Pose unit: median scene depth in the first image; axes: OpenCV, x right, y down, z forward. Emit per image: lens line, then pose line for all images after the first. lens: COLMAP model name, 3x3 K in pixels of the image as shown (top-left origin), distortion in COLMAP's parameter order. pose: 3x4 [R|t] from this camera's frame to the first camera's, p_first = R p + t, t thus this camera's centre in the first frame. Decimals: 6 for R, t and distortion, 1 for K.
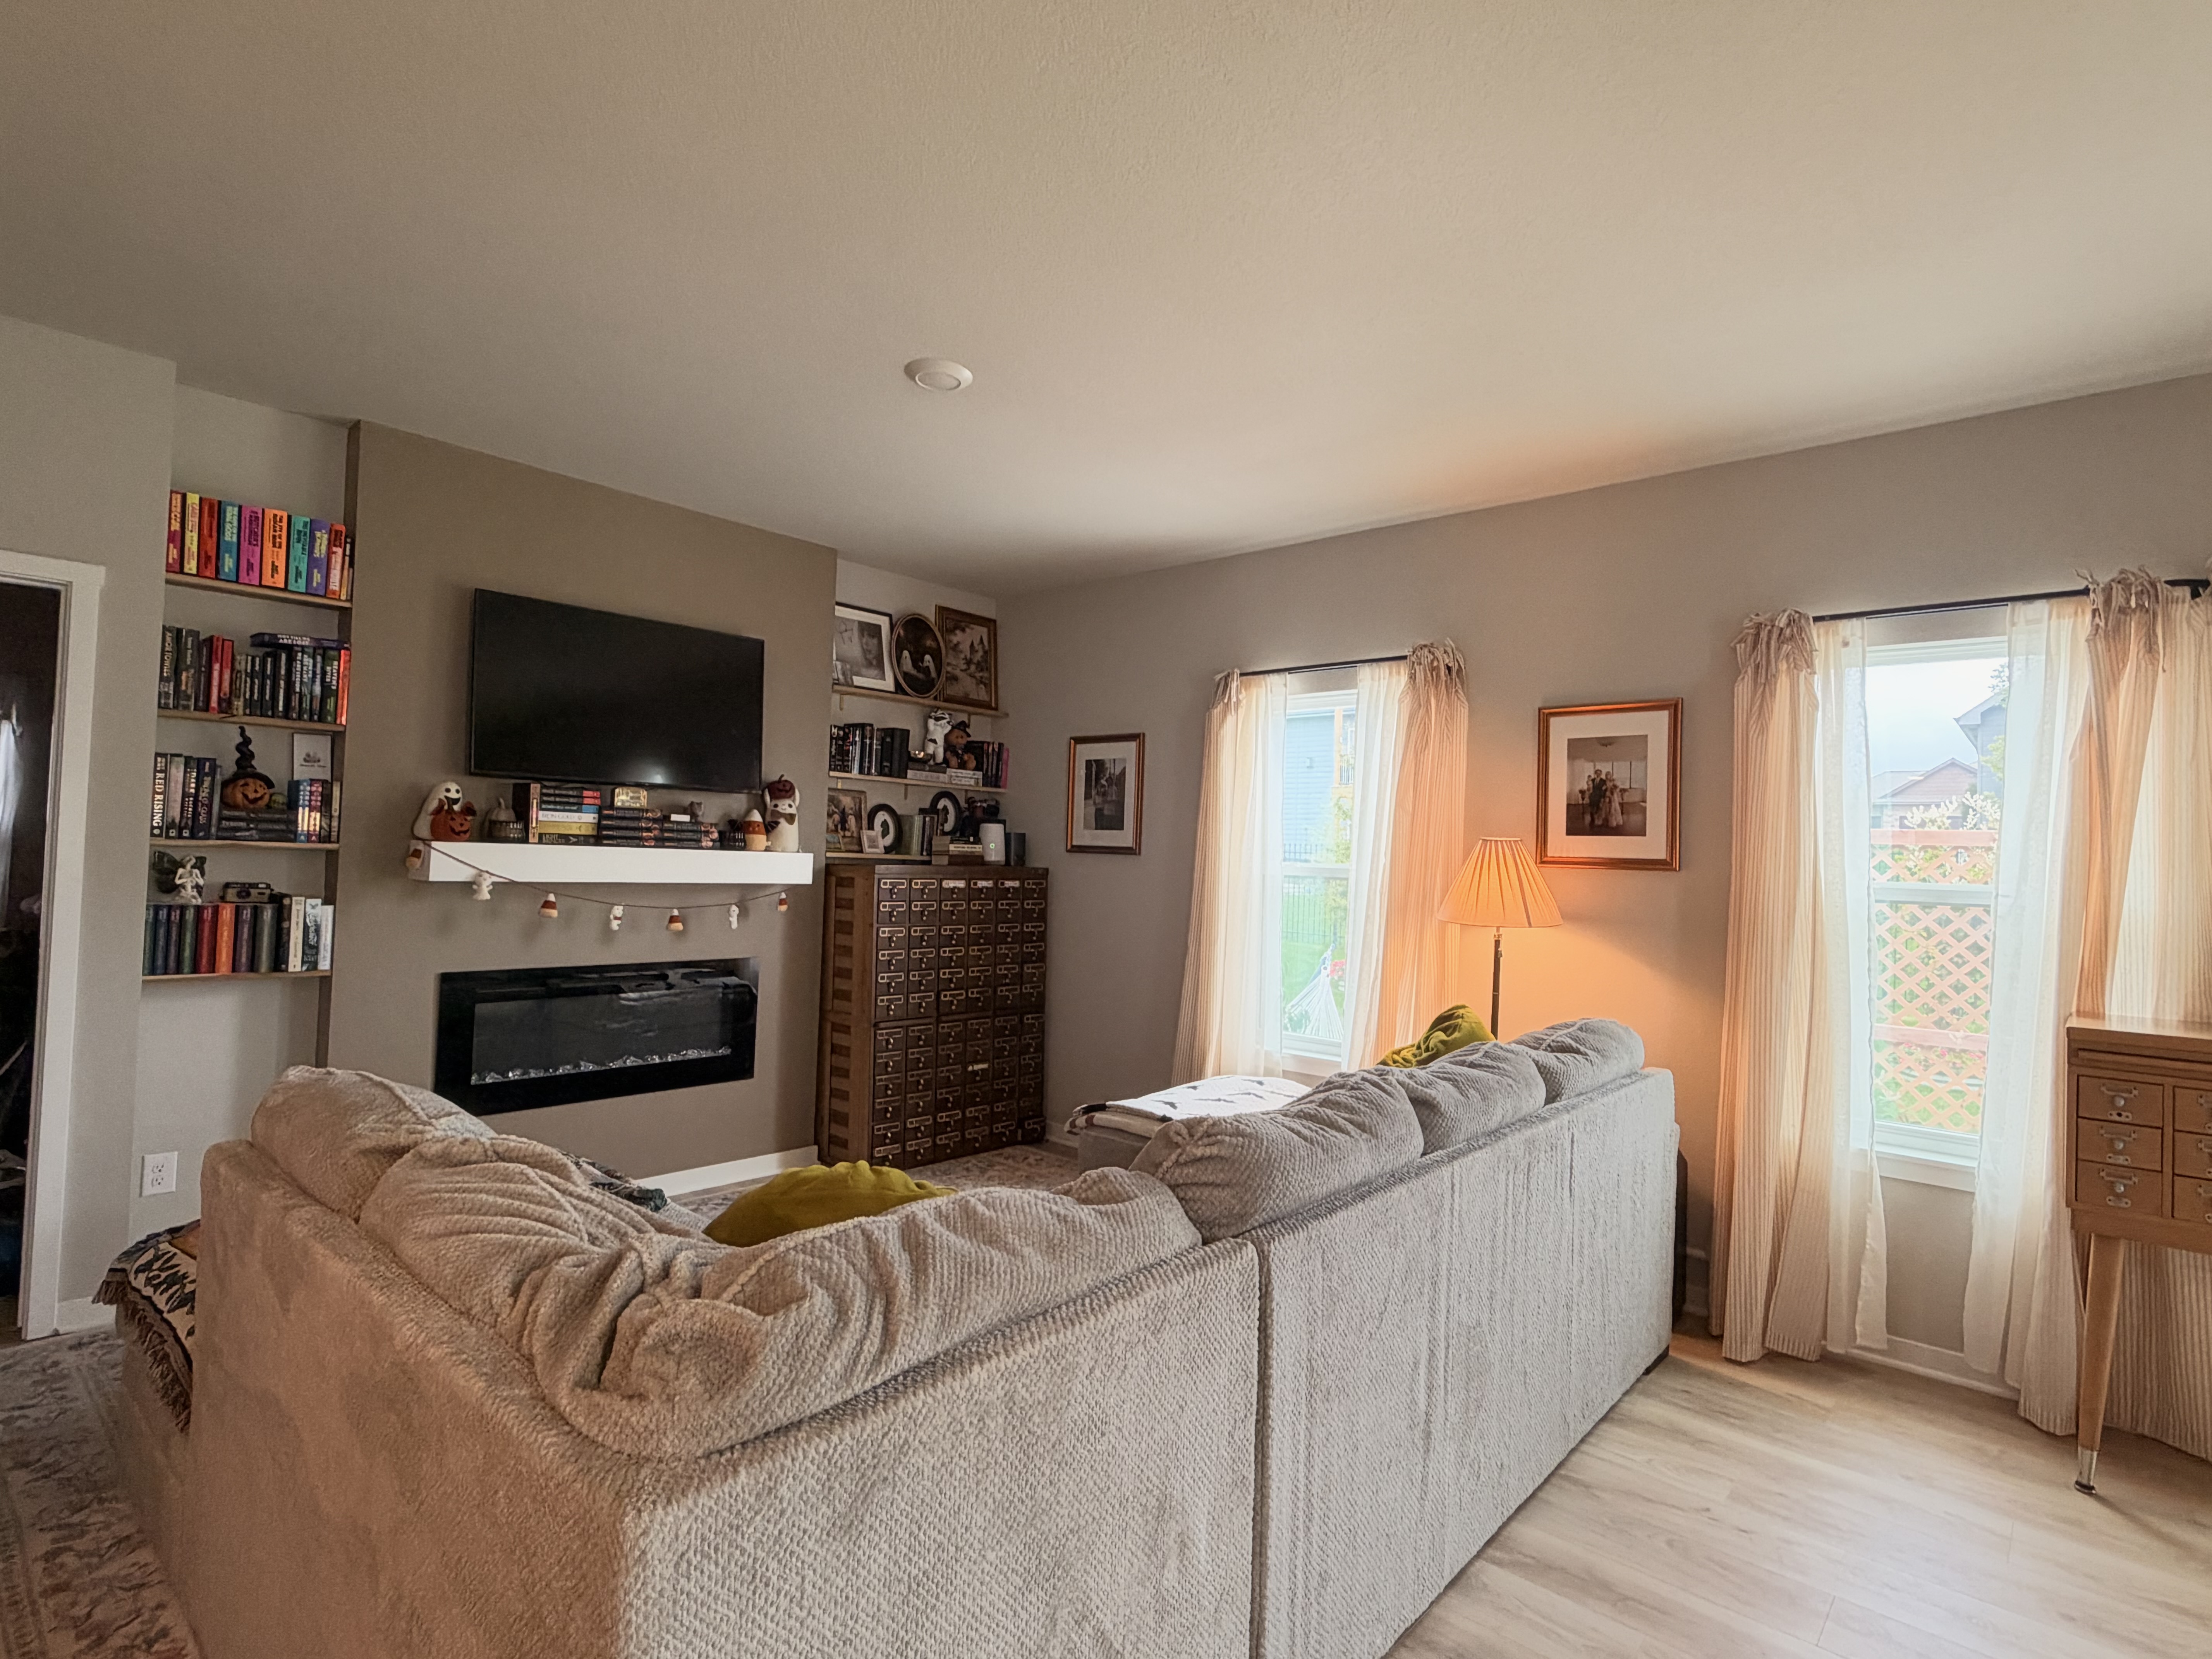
lens RADIAL K [[1116.9, 0, 1099.7], [0, 1116.9, 829.8], [0, 0, 1]] dist [-0.001789, 0.000839]
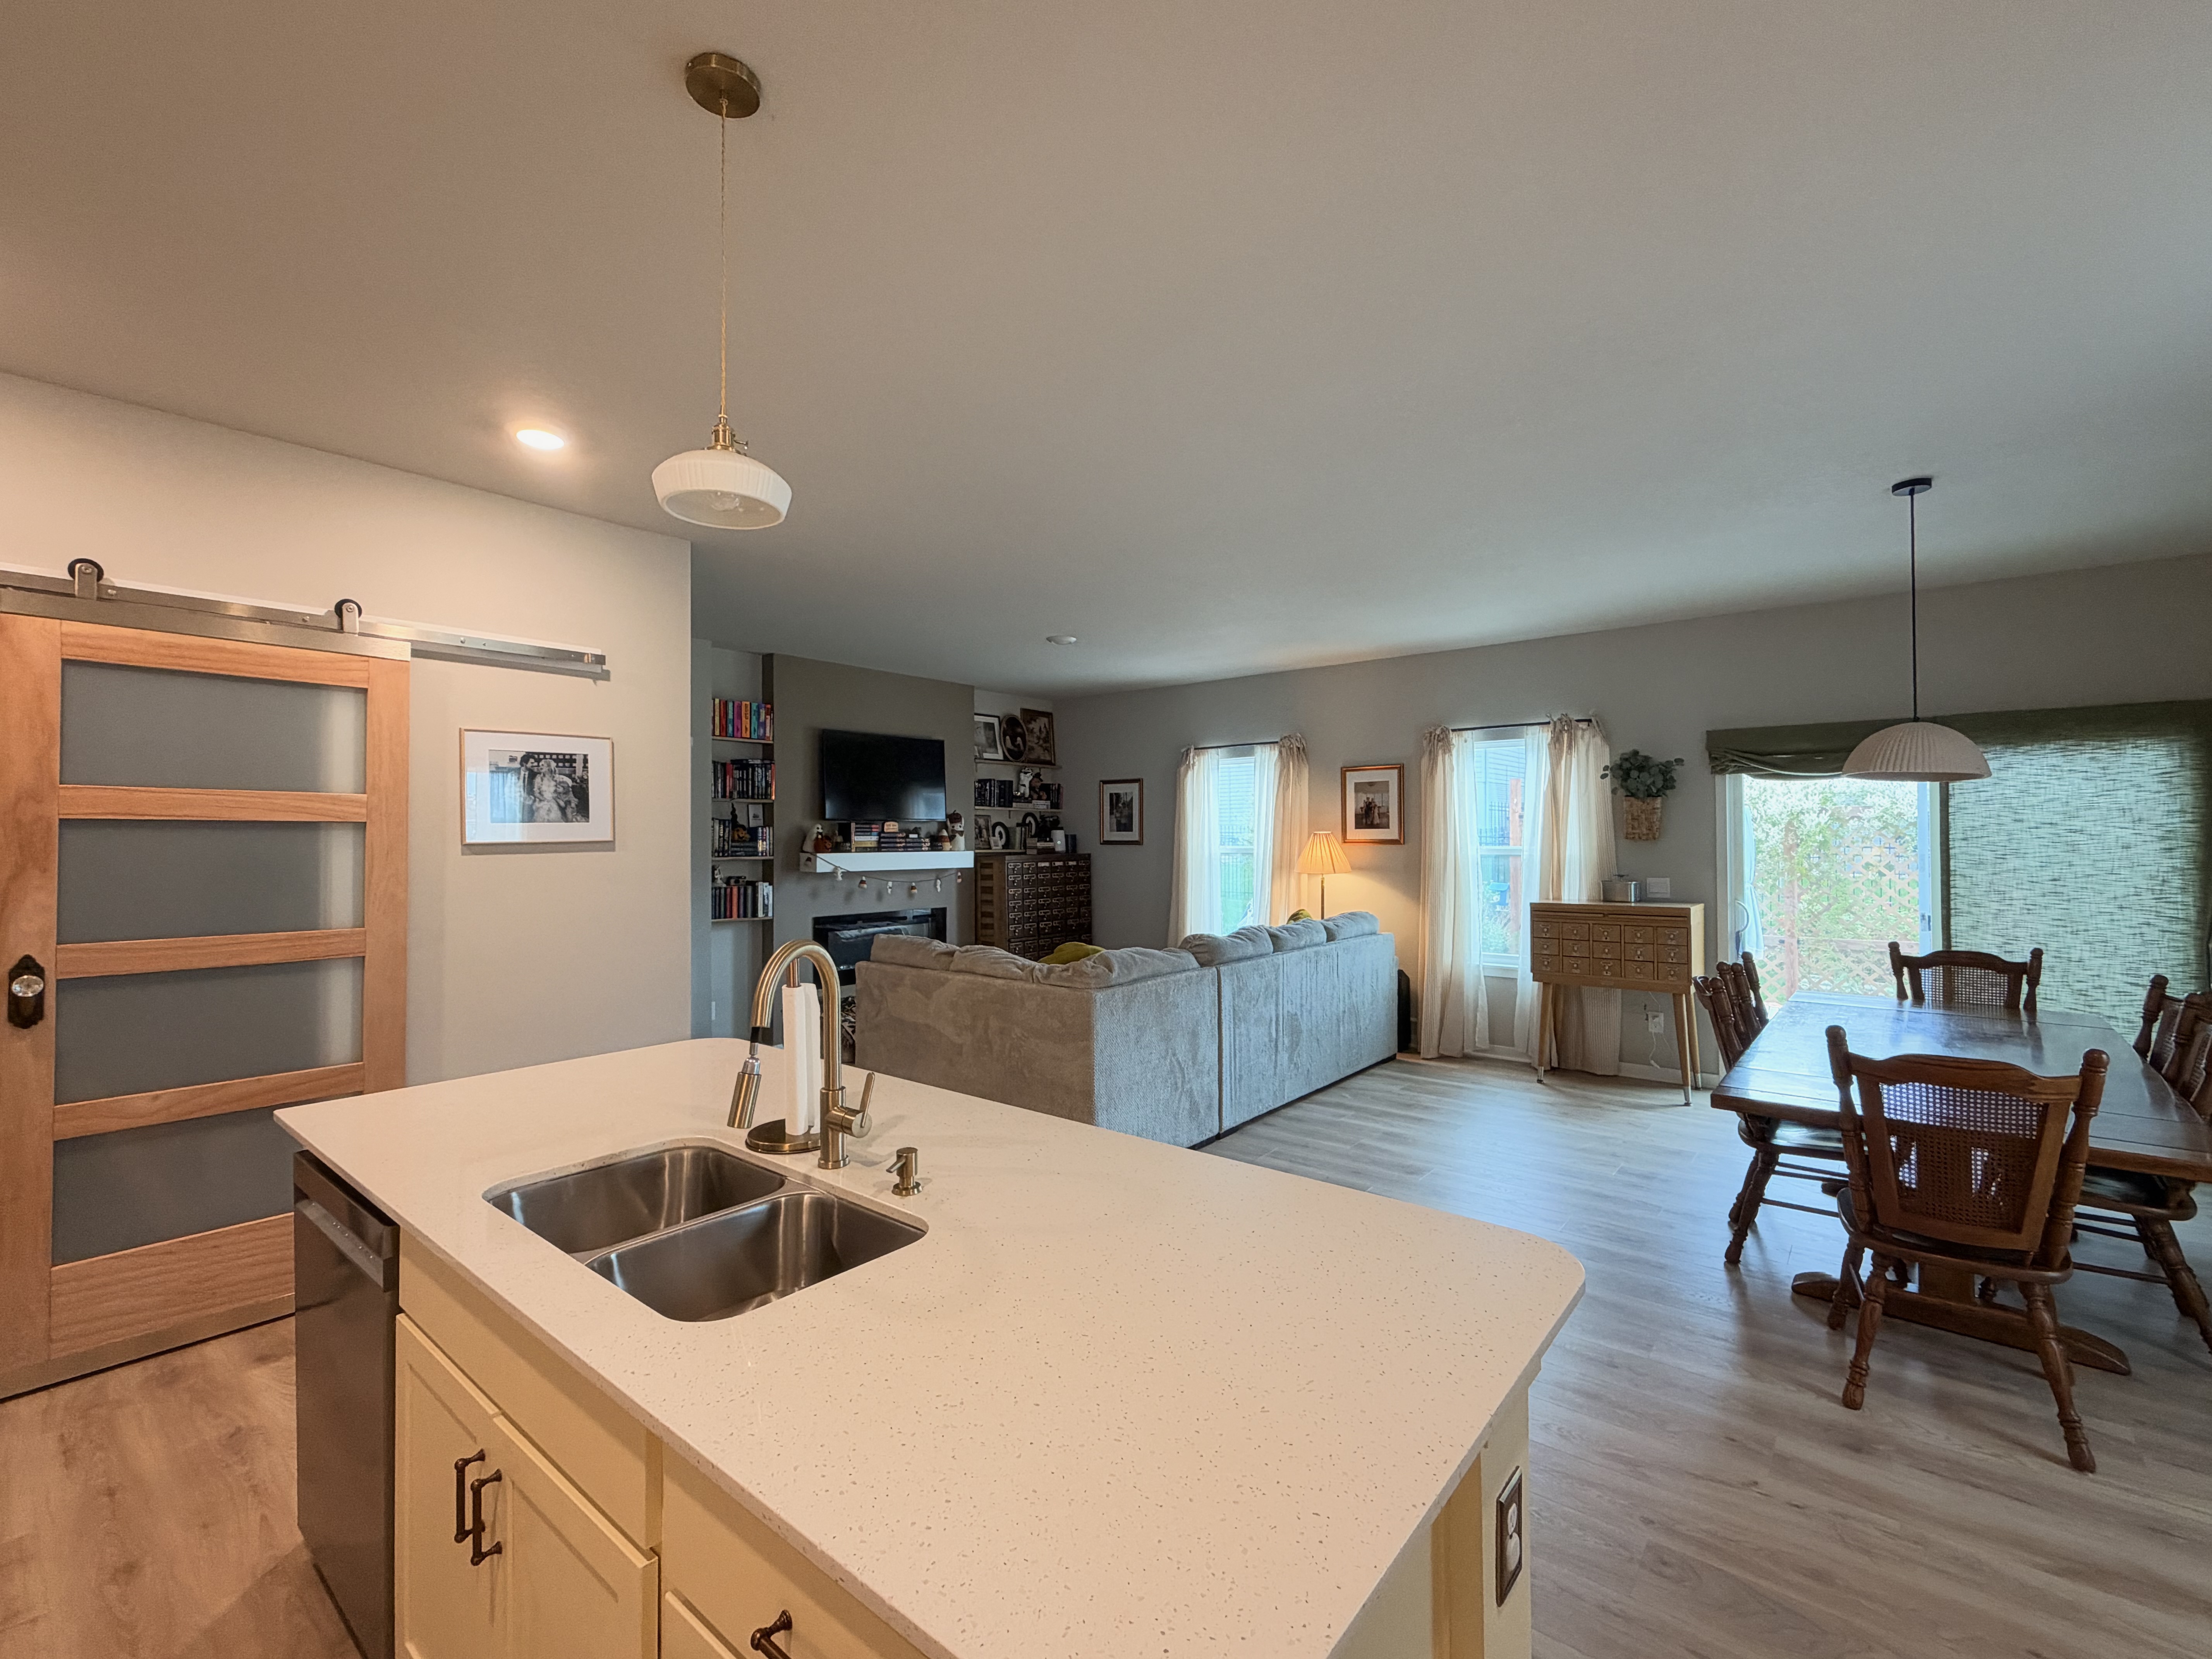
lens RADIAL K [[955.4, 0, 1101.3], [0, 955.4, 837.1], [0, 0, 1]] dist [0.001296, 0.000195]
pose [[0.998514, -0.038357, 0.038720, -0.126094], [0.037470, 0.999025, 0.023367, -0.040110], [-0.039579, -0.021881, 0.998977, -0.774776]]
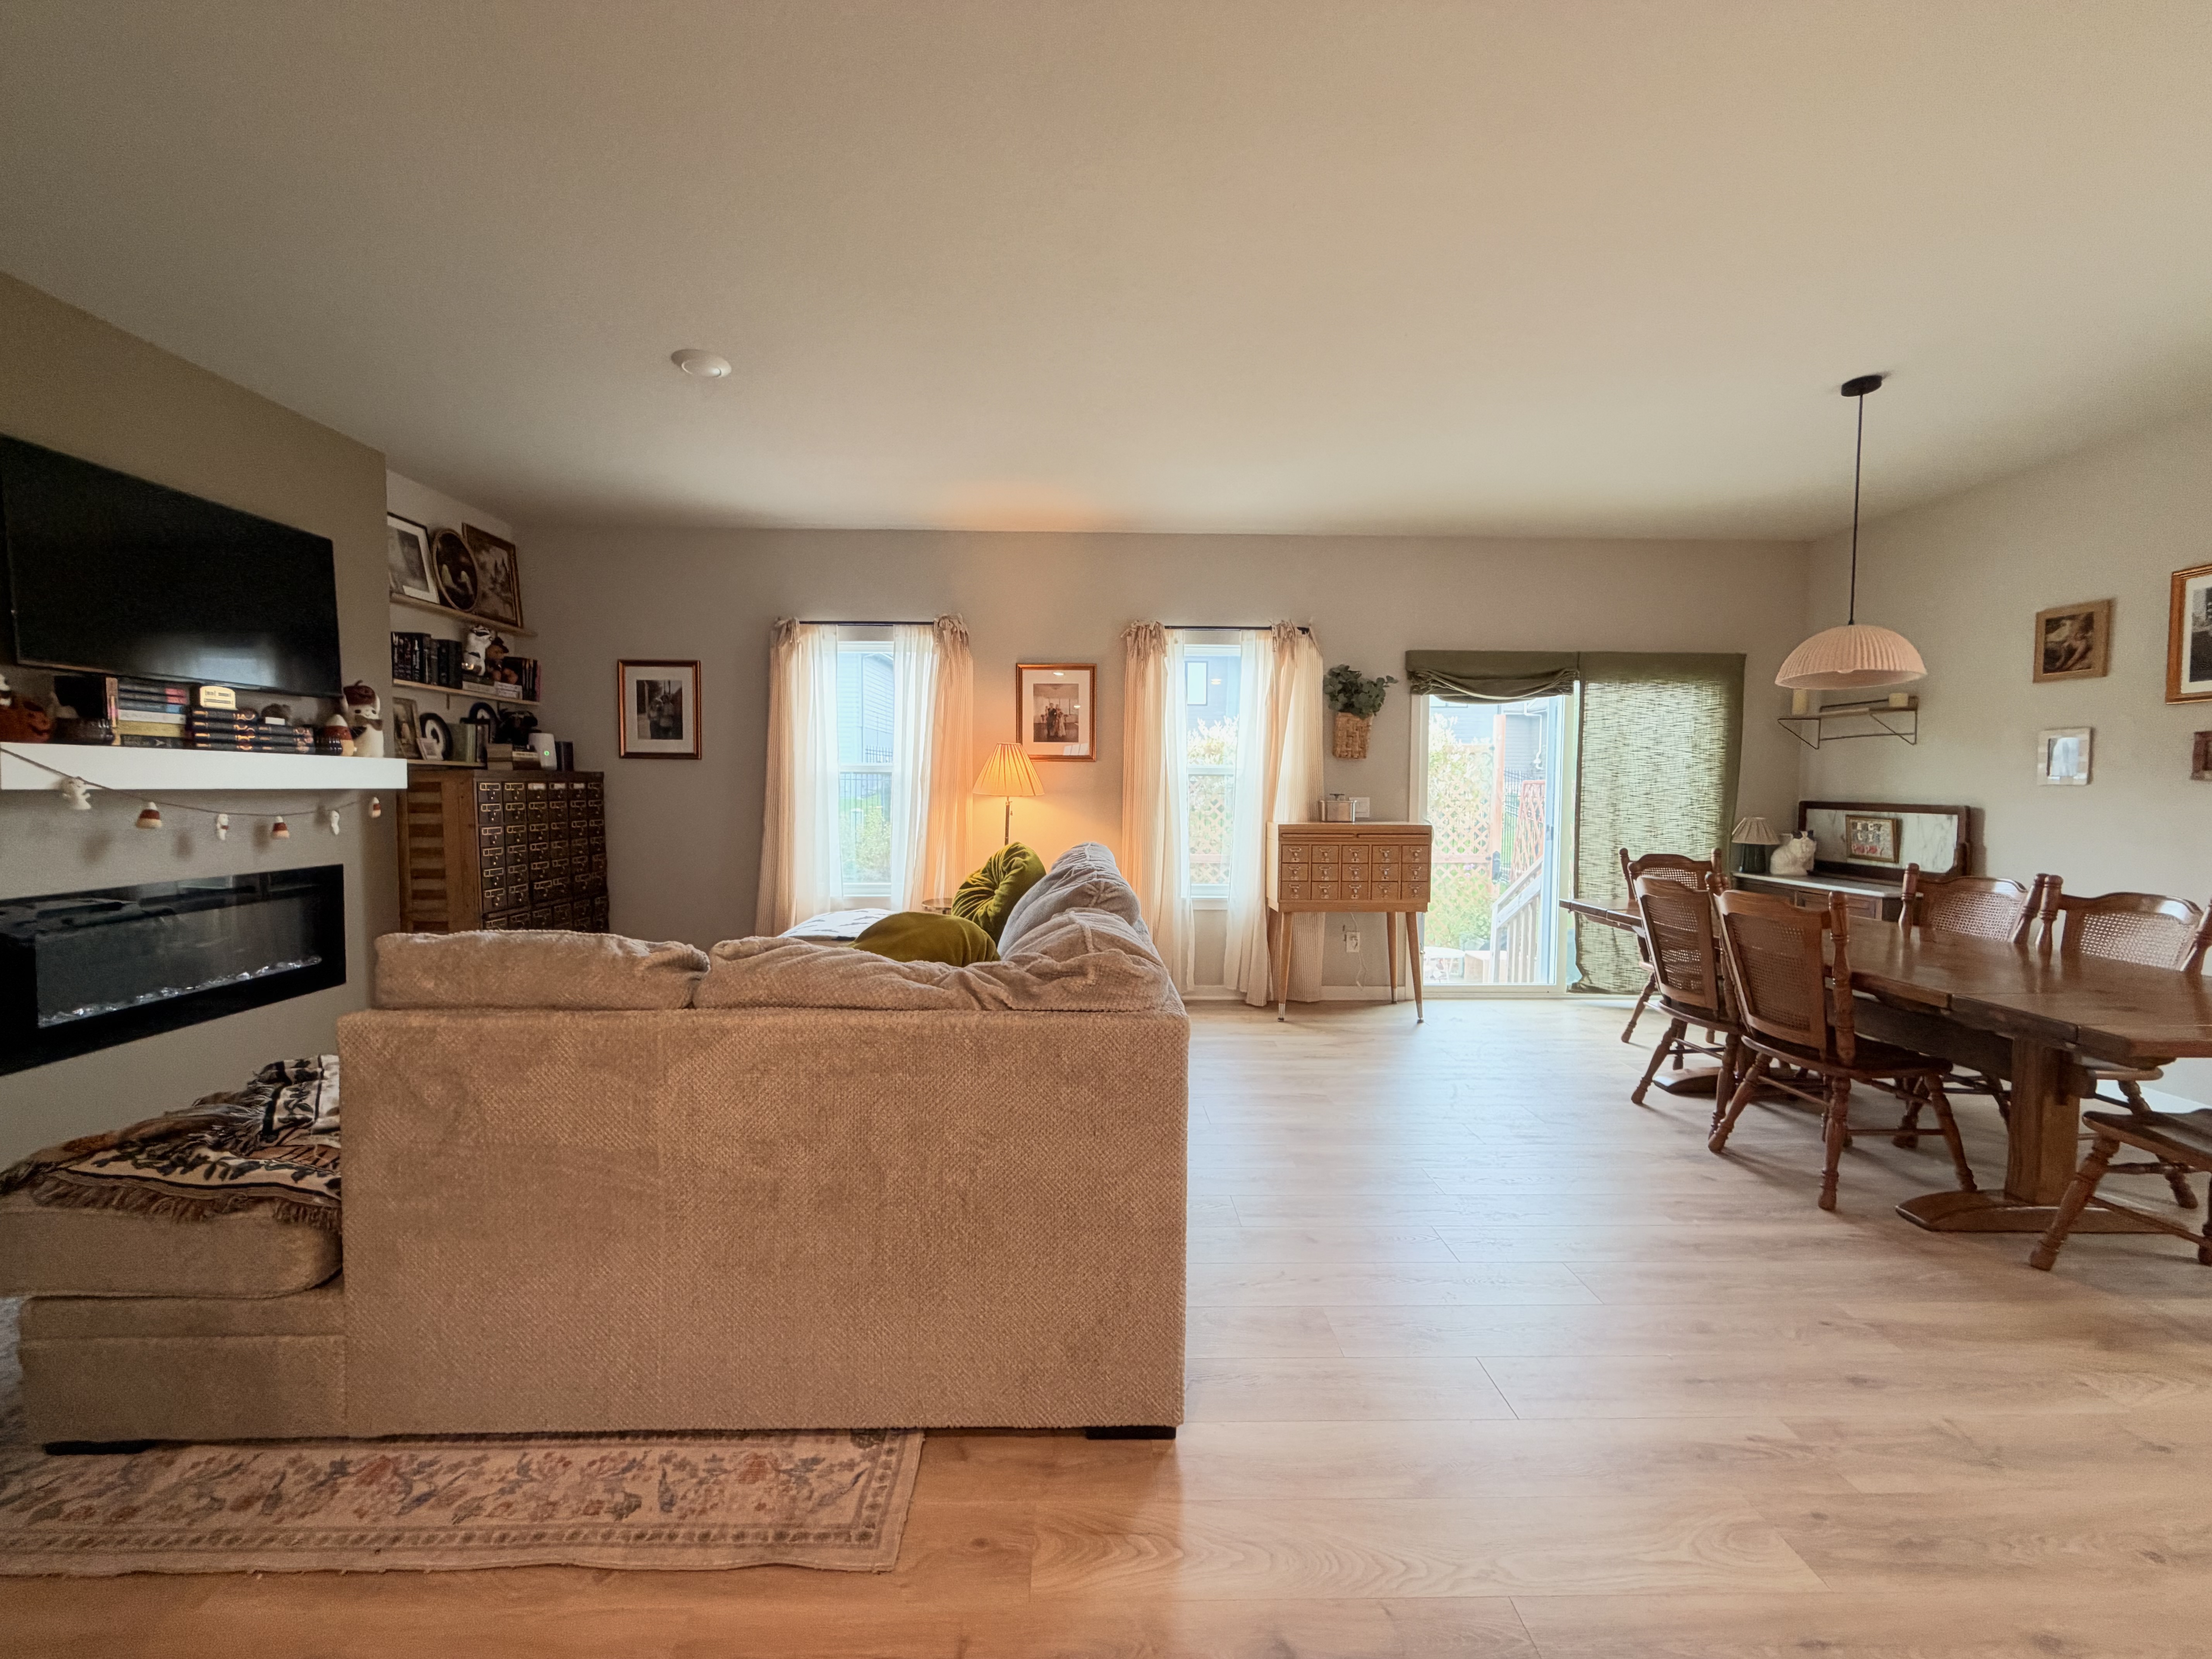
lens RADIAL K [[882.1, 0, 1099.0], [0, 882.1, 828.9], [0, 0, 1]] dist [-0.001095, 0.000575]
pose [[0.731590, -0.062476, 0.678877, -0.426535], [0.001954, 0.995980, 0.089553, 0.017189], [-0.681743, -0.064190, 0.728771, -0.041144]]
